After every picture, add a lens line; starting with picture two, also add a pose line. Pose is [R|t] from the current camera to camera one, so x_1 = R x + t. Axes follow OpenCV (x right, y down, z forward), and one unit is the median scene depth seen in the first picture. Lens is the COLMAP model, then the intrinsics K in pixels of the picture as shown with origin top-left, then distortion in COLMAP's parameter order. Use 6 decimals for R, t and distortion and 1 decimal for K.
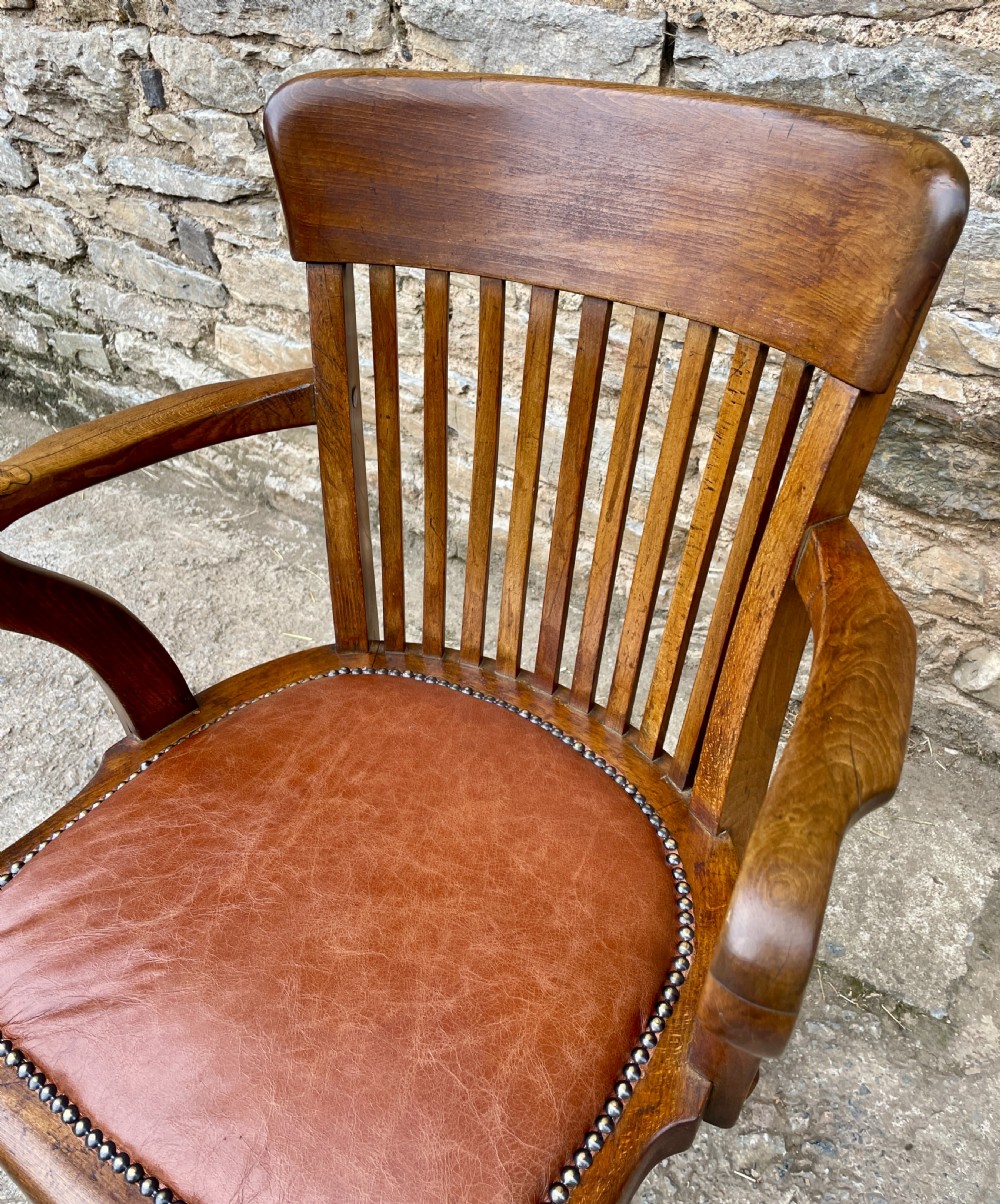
lens RADIAL K [[1009.8, 0, 499.8], [0, 1009.8, 541.8], [0, 0, 1]] dist [0.086841, -0.129295]
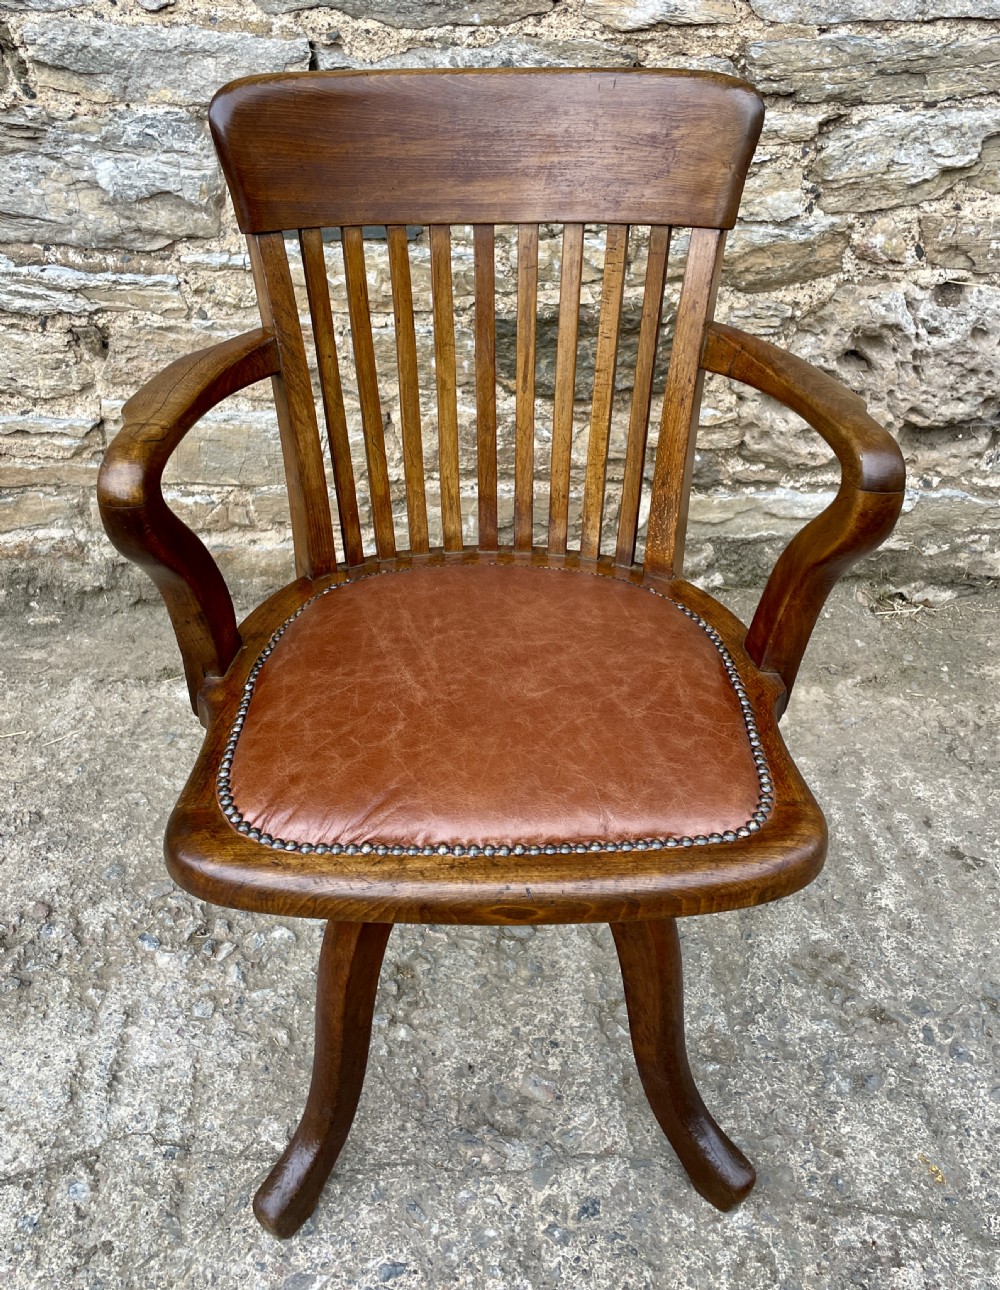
lens RADIAL K [[1174.2, 0, 468.7], [0, 1174.2, 576.0], [0, 0, 1]] dist [0.081485, -0.114686]
pose [[0.799137, -0.295377, 0.523577, -0.605990], [0.332297, 0.942851, 0.024726, 0.111652], [-0.500958, 0.154224, 0.851619, -0.183890]]
